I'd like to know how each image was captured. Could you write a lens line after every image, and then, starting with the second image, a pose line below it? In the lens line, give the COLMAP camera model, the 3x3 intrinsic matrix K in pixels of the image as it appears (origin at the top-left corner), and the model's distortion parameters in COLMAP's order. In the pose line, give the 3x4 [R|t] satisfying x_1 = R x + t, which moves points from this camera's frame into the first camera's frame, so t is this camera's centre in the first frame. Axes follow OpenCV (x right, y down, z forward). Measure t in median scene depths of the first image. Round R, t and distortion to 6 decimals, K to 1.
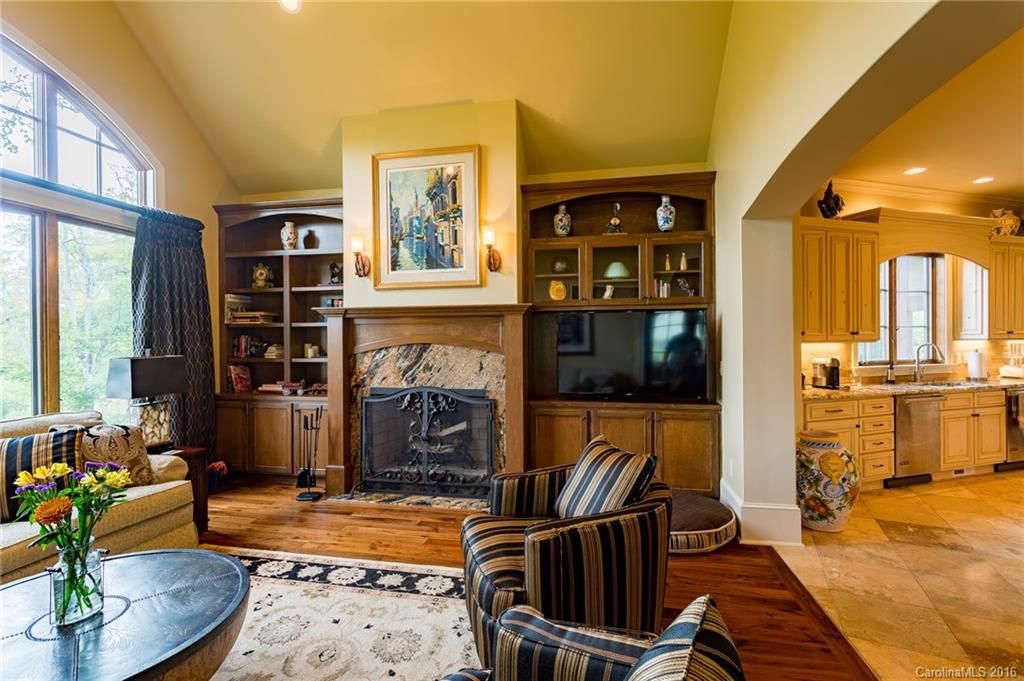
lens RADIAL K [[486.1, 0, 512.0], [0, 486.1, 340.5], [0, 0, 1]] dist [0.002203, 0.000476]
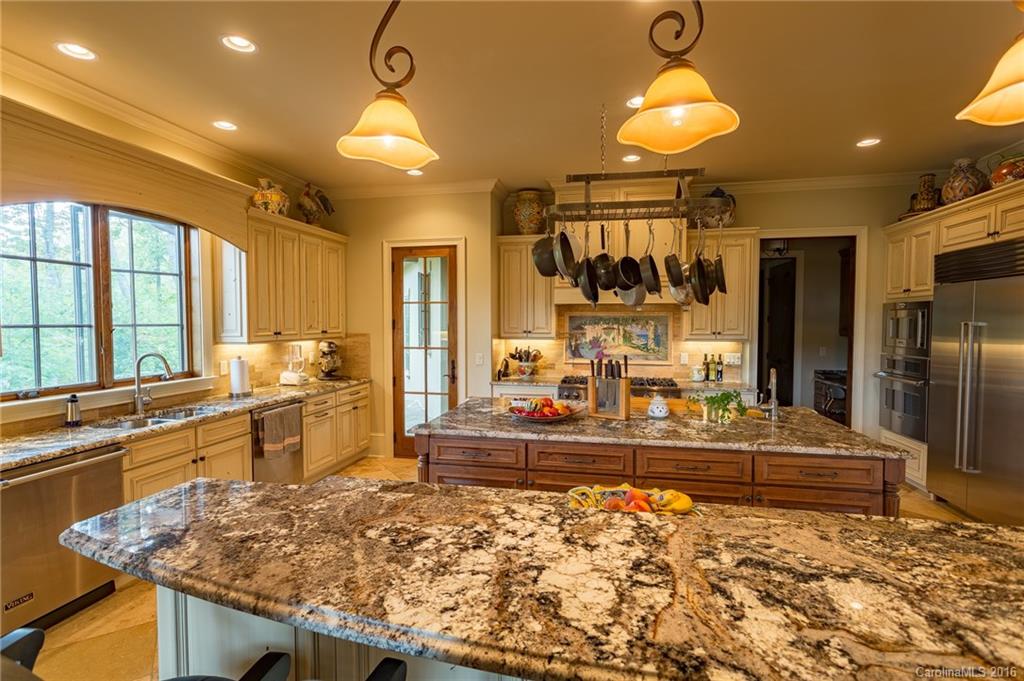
lens RADIAL K [[486.1, 0, 512.0], [0, 486.1, 340.5], [0, 0, 1]] dist [0.002203, 0.000476]
pose [[0.511623, -0.029093, 0.858717, 0.590637], [0.002015, 0.999464, 0.032661, -0.034297], [-0.859208, -0.014980, 0.511408, 0.275570]]
